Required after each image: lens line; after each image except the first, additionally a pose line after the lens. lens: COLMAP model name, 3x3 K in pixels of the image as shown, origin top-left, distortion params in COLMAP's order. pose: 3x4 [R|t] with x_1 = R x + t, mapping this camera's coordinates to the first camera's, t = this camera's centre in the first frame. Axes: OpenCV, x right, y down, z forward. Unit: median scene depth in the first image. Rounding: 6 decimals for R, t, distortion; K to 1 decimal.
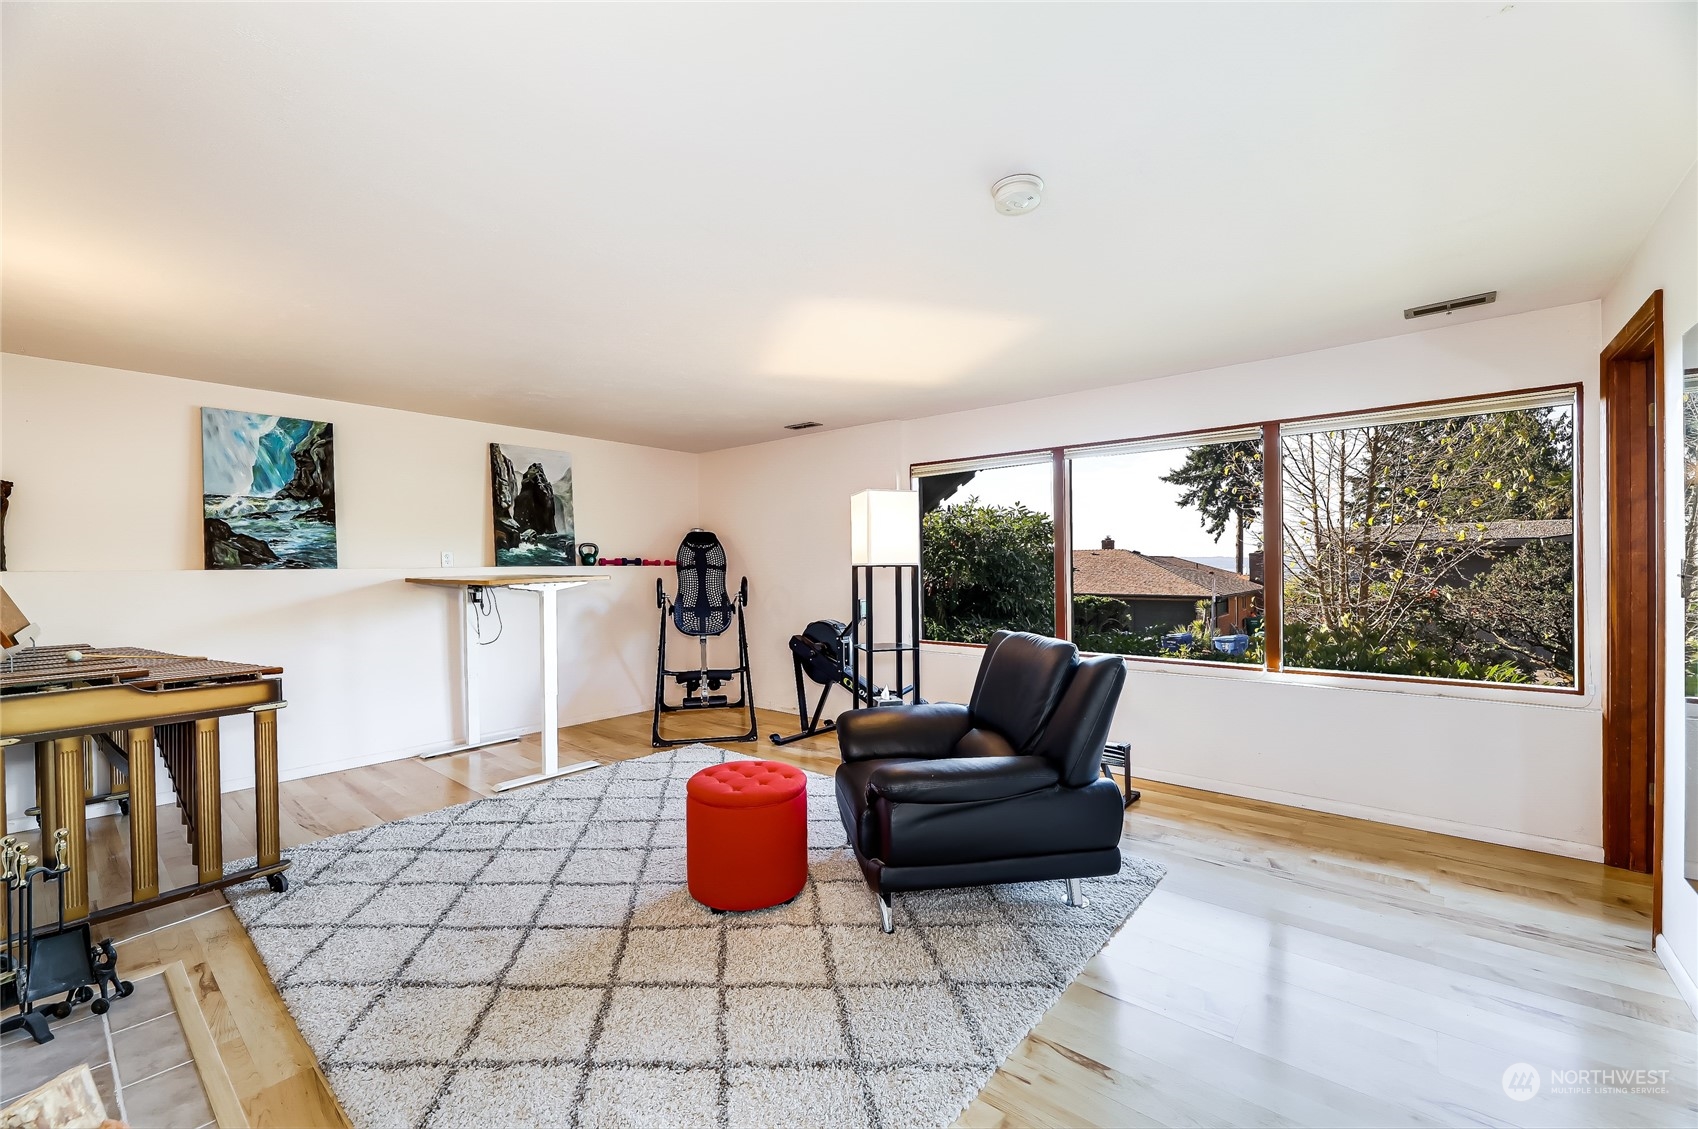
lens RADIAL K [[688.4, 0, 838.2], [0, 688.4, 552.8], [0, 0, 1]] dist [-0.002062, -0.000459]
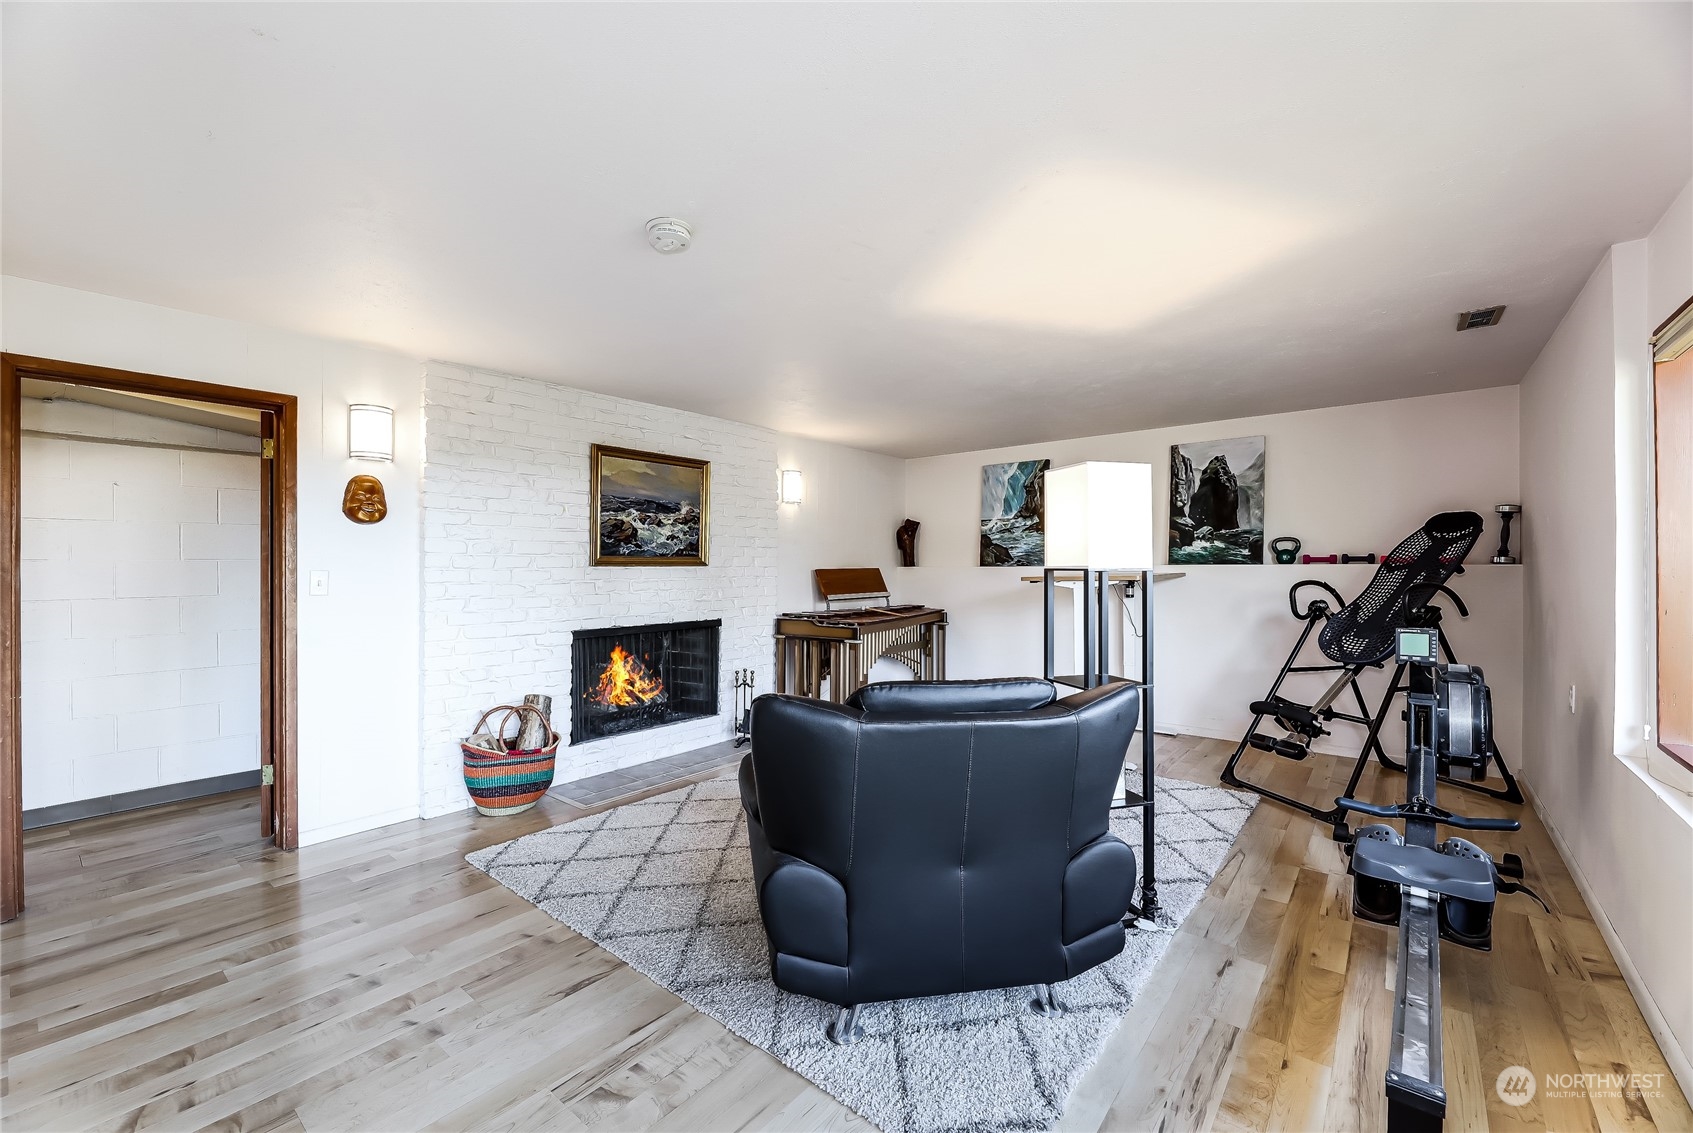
lens RADIAL K [[686.3, 0, 840.5], [0, 686.3, 558.5], [0, 0, 1]] dist [-0.002062, -0.000459]
pose [[0.014804, -0.001727, -0.999889, 0.522582], [0.024369, 0.999702, -0.001366, -0.000186], [0.999593, -0.024346, 0.014842, 0.483128]]
